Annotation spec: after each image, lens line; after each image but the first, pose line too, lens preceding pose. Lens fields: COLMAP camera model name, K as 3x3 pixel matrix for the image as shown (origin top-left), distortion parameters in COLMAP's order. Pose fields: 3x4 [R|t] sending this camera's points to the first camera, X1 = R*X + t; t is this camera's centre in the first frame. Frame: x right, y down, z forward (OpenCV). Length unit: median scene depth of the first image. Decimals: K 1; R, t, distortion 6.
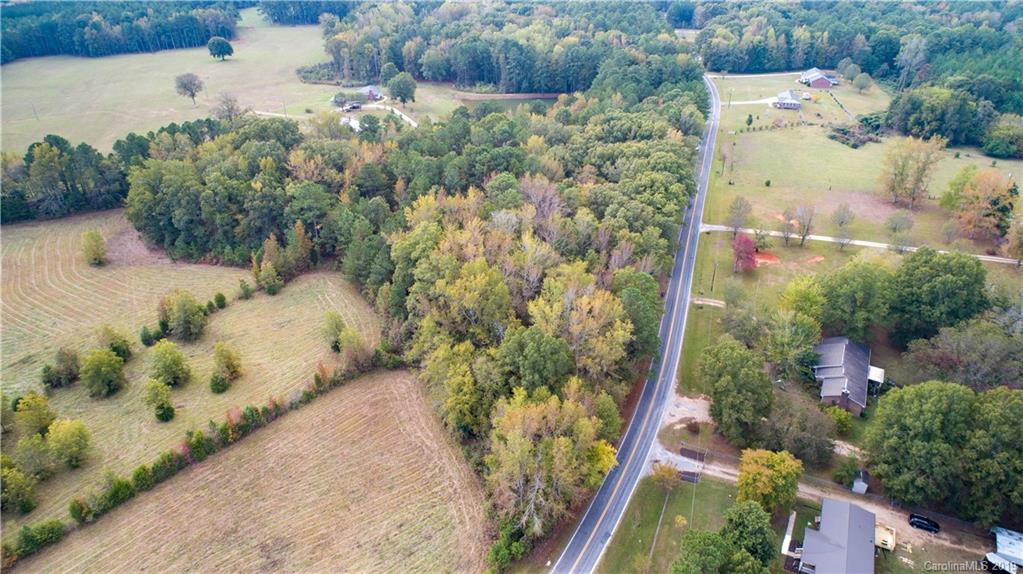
lens RADIAL K [[698.4, 0, 511.5], [0, 698.4, 287.0], [0, 0, 1]] dist [-0.017483, 0.005013]
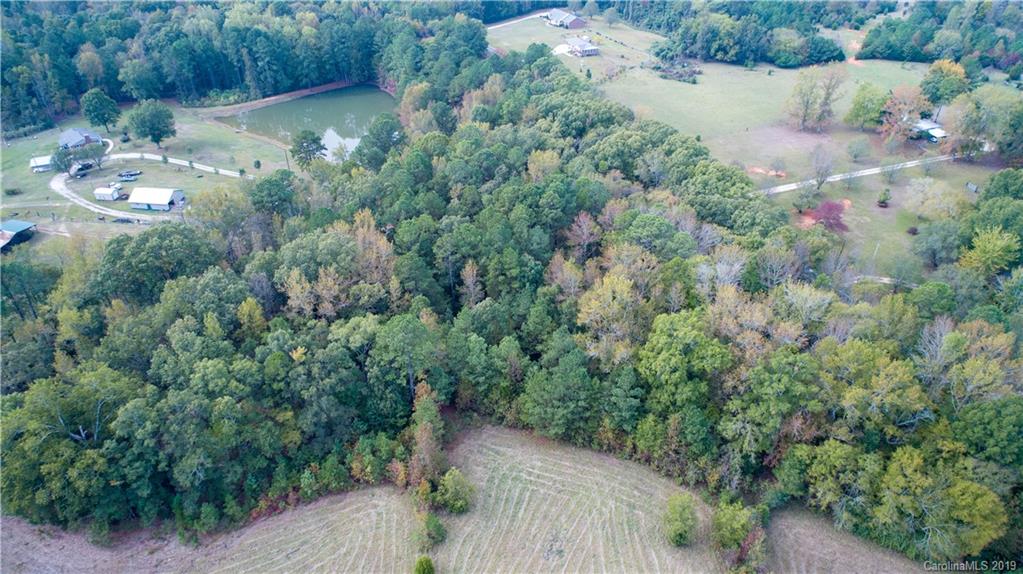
lens RADIAL K [[698.4, 0, 511.5], [0, 698.4, 287.0], [0, 0, 1]] dist [-0.017483, 0.005013]
pose [[0.785595, -0.342465, 0.515323, -0.321667], [0.304595, 0.939002, 0.159681, -0.149316], [-0.538574, 0.031520, 0.841988, 0.260484]]
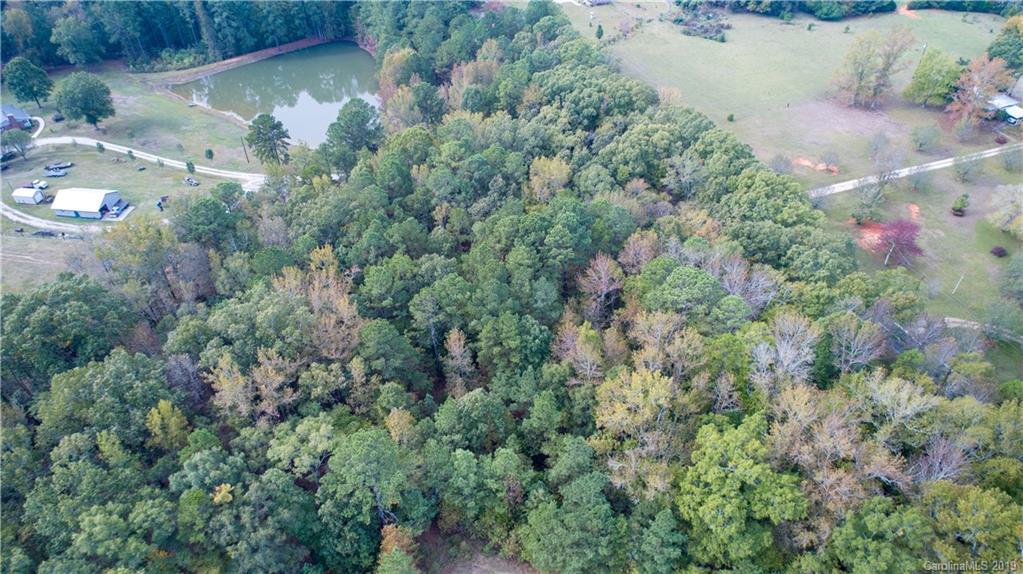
lens RADIAL K [[698.4, 0, 511.5], [0, 698.4, 287.0], [0, 0, 1]] dist [-0.017483, 0.005013]
pose [[0.784825, -0.395752, 0.476896, -0.240613], [0.307882, 0.916847, 0.254166, -0.200994], [-0.537828, -0.052648, 0.841409, 0.346806]]
